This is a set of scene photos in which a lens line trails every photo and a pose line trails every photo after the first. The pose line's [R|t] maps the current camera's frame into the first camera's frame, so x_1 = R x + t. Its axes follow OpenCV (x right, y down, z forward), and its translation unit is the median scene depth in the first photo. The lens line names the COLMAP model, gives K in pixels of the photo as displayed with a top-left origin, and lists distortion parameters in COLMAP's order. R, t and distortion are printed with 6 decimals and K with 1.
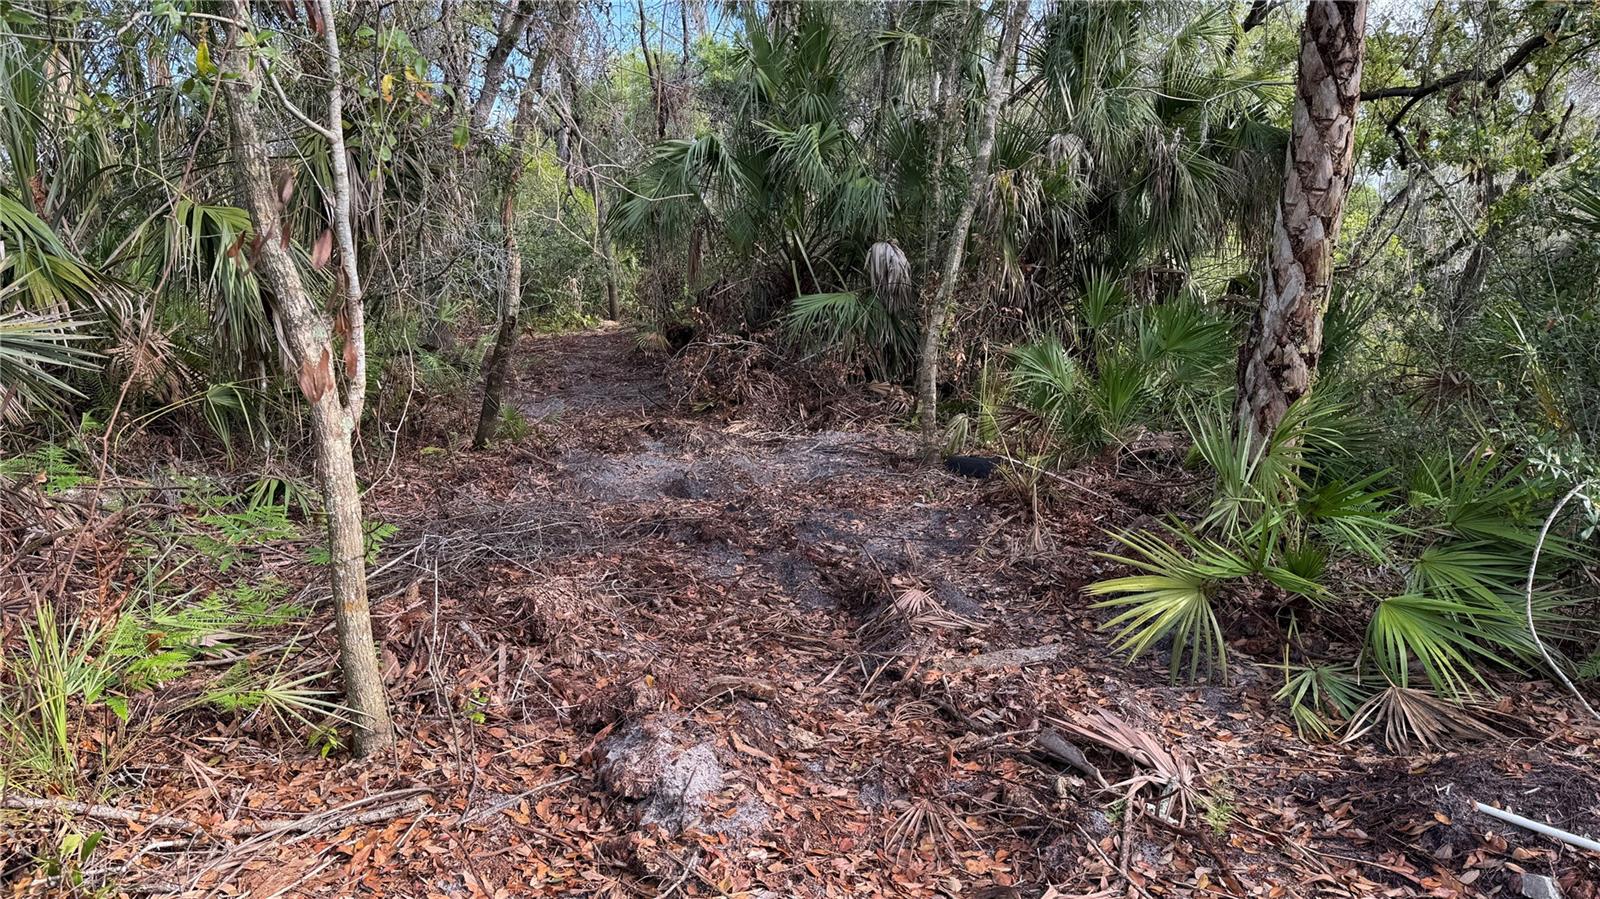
lens RADIAL K [[1080.4, 0, 800.0], [0, 1080.4, 449.5], [0, 0, 1]] dist [0.176802, -0.312281]
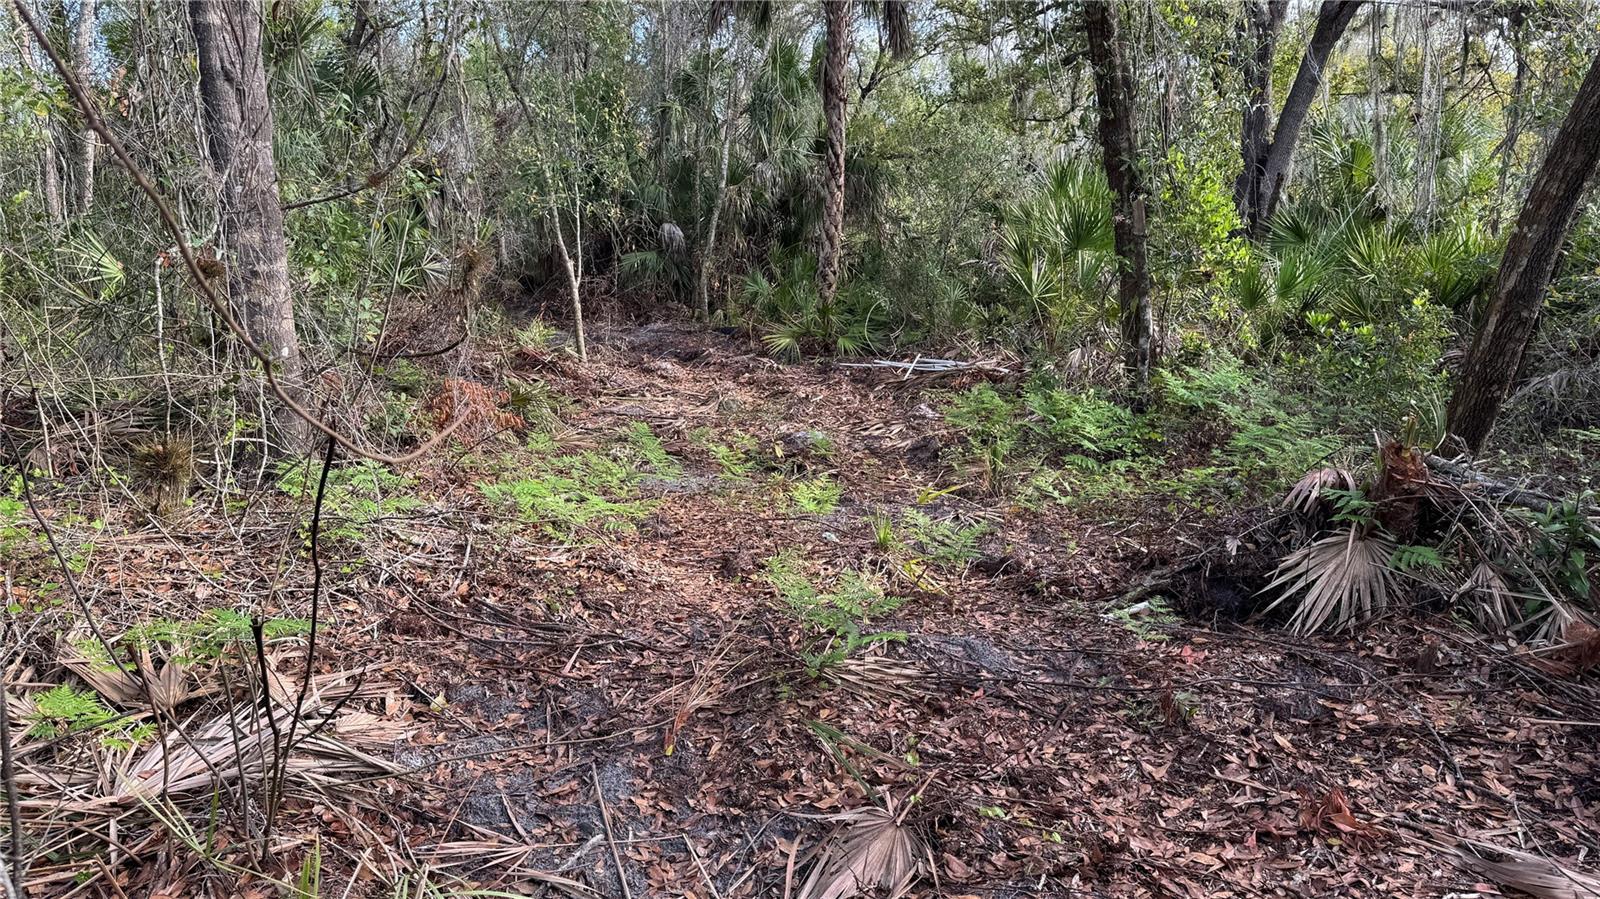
lens RADIAL K [[1080.4, 0, 800.0], [0, 1080.4, 449.5], [0, 0, 1]] dist [0.176802, -0.312281]
pose [[0.972594, -0.058562, 0.225015, -0.165756], [0.050142, 0.997818, 0.042957, 0.137314], [-0.227040, -0.030497, 0.973408, -0.960436]]
